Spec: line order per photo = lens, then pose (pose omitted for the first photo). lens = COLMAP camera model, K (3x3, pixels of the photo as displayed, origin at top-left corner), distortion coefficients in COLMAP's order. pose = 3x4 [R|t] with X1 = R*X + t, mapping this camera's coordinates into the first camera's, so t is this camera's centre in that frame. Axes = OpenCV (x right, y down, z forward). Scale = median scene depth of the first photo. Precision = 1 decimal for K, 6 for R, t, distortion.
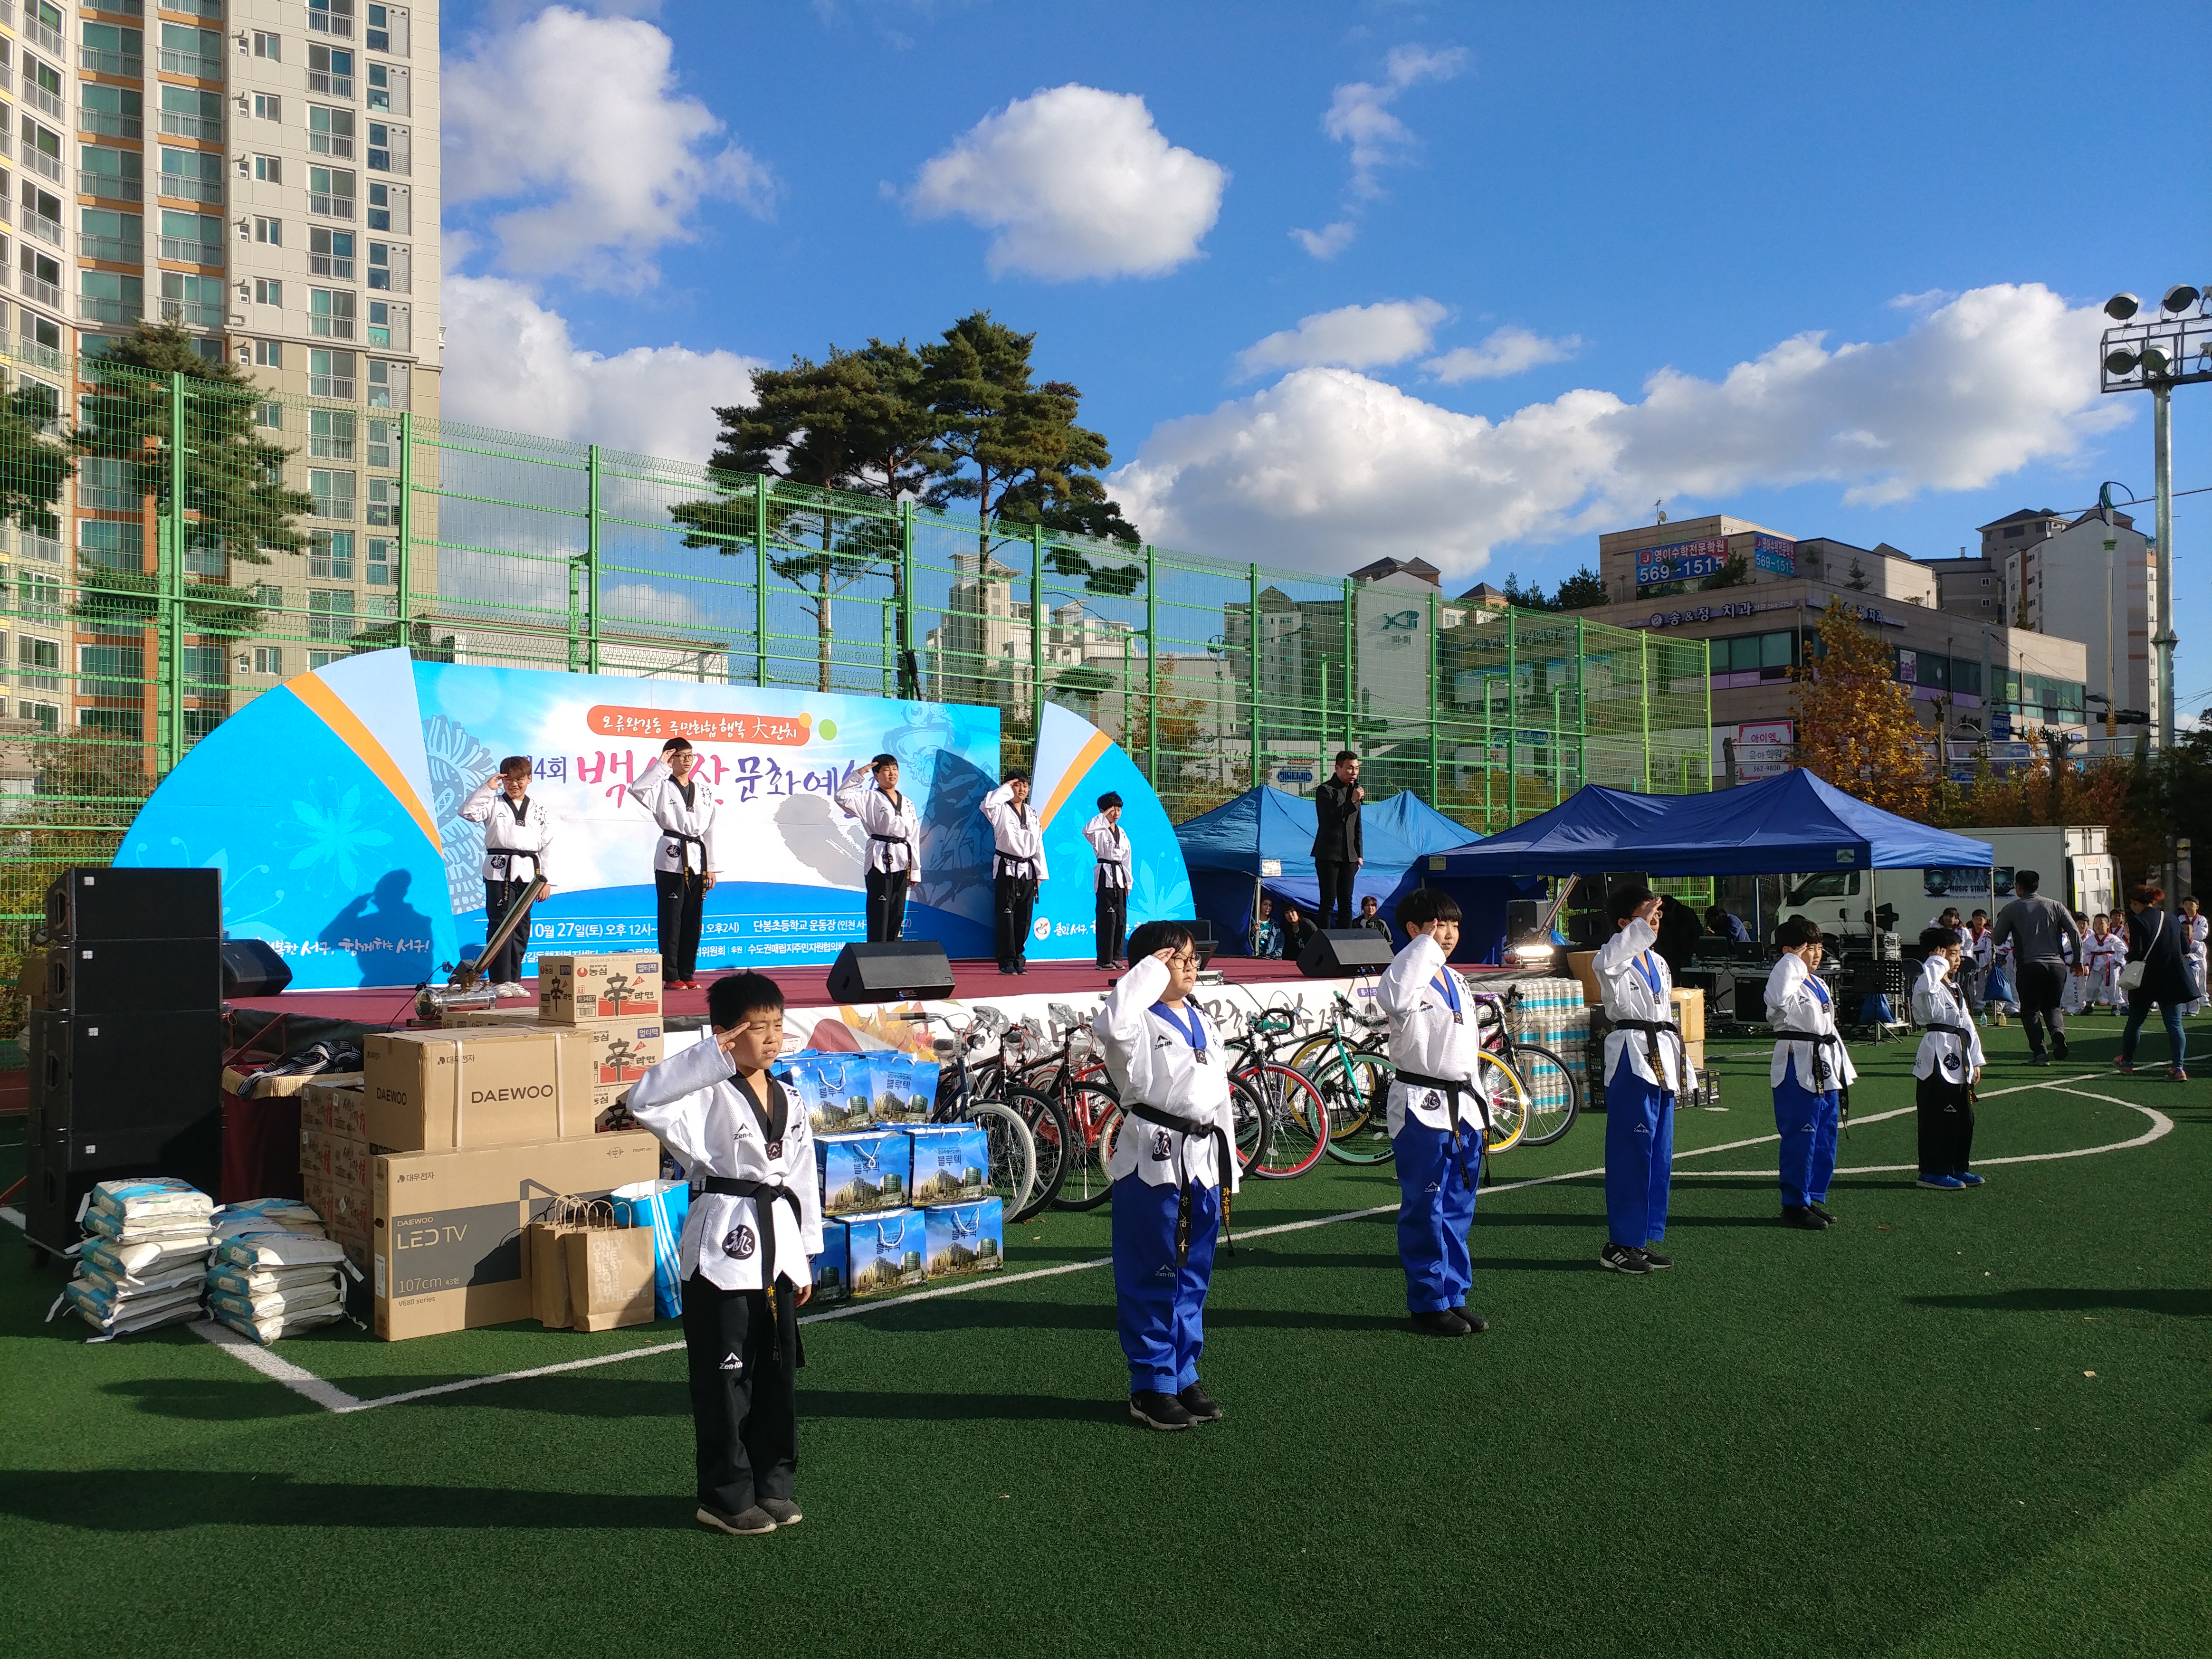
lens RADIAL K [[1785.4, 0, 1103.6], [0, 1785.4, 859.5], [0, 0, 1]] dist [0.069878, -0.061075]
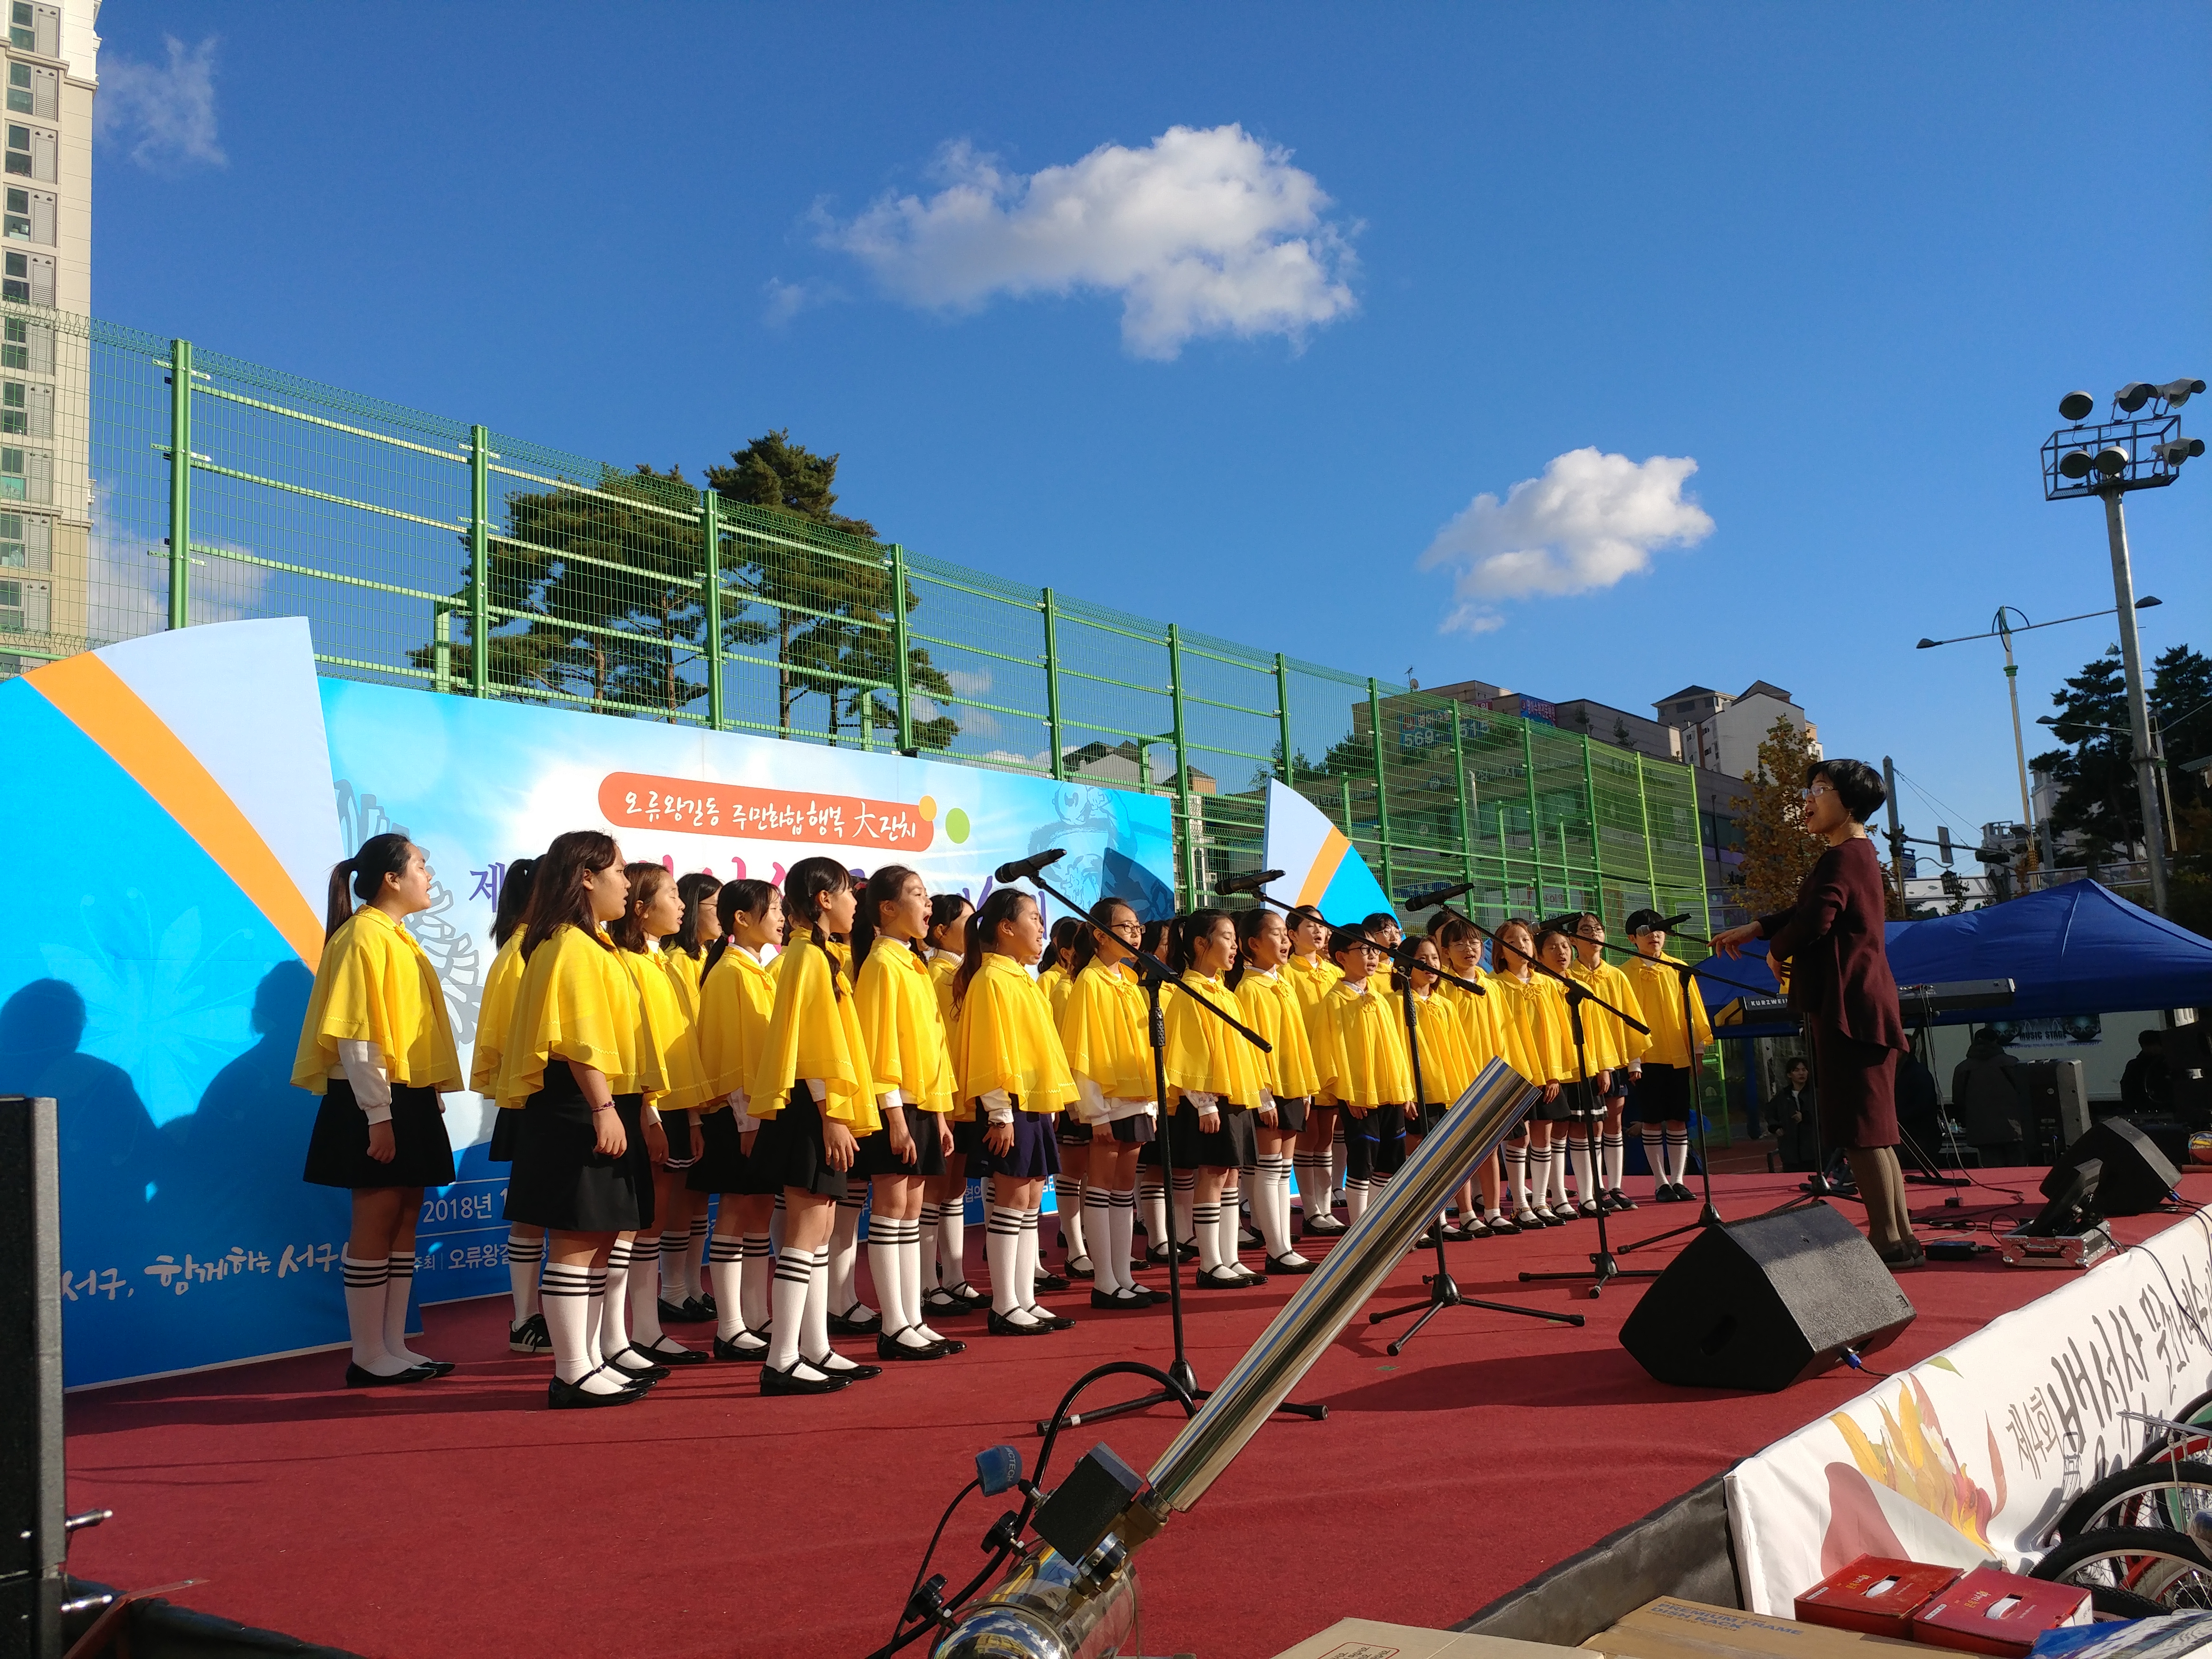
lens RADIAL K [[1785.4, 0, 1103.6], [0, 1785.4, 859.5], [0, 0, 1]] dist [0.069878, -0.061075]
pose [[0.984741, -0.025220, 0.172190, -0.063791], [0.043173, 0.993916, -0.101331, 0.000576], [-0.168587, 0.107219, 0.979838, 0.122751]]
